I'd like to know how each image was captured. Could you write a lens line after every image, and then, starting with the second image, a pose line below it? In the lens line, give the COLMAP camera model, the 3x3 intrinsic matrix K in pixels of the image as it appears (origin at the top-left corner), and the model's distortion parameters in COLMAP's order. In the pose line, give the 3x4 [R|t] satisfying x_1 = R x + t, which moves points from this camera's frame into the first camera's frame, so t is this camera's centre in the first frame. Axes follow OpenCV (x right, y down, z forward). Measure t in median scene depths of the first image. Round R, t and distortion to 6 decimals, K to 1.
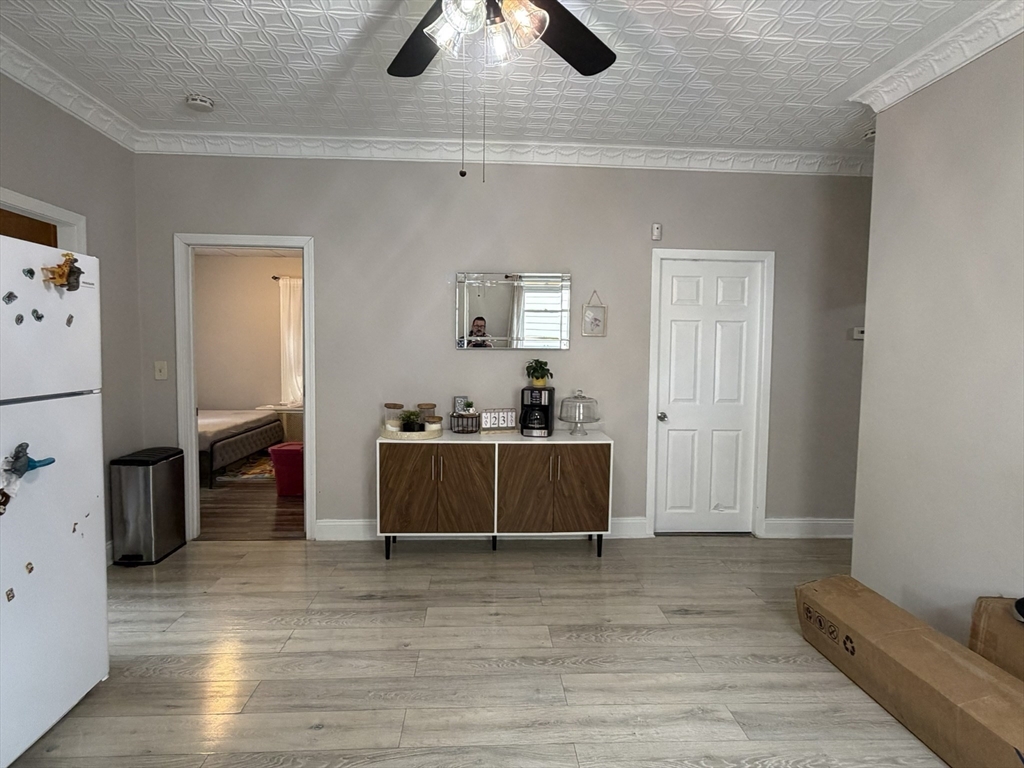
lens RADIAL K [[558.2, 0, 507.8], [0, 558.2, 387.4], [0, 0, 1]] dist [0.003717, -0.004931]
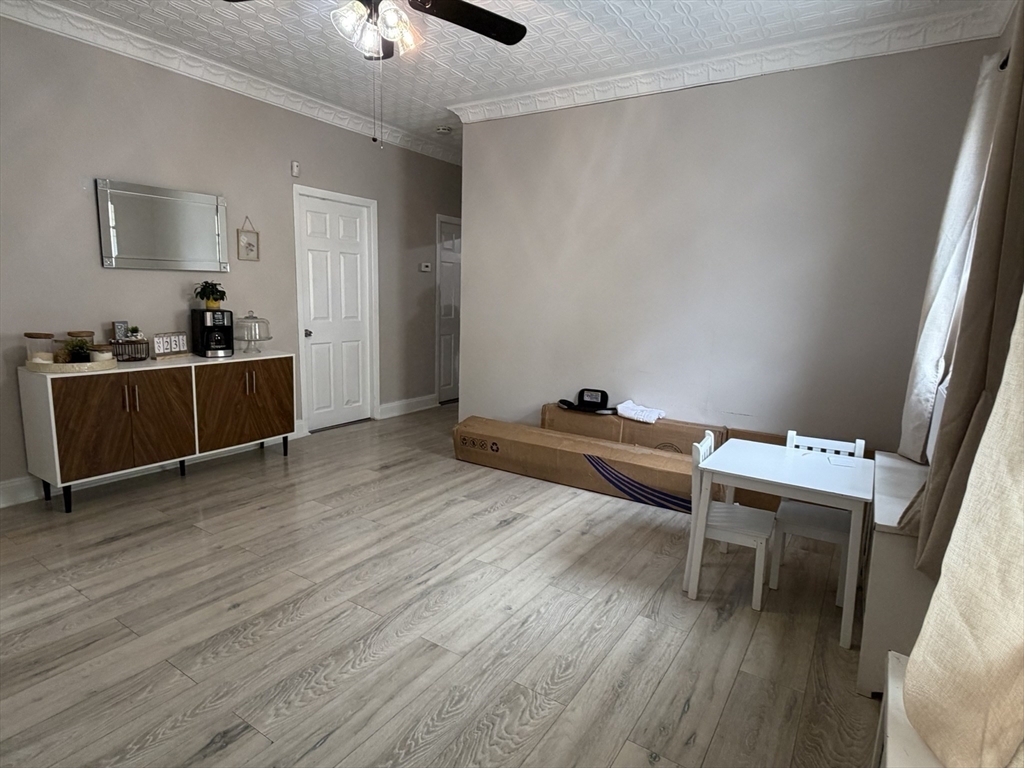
lens RADIAL K [[558.2, 0, 513.2], [0, 558.2, 385.1], [0, 0, 1]] dist [0.003717, -0.004931]
pose [[0.591889, -0.128894, 0.795647, -0.473428], [0.030087, 0.989976, 0.137993, 0.013502], [-0.805458, -0.057738, 0.589834, -0.053891]]
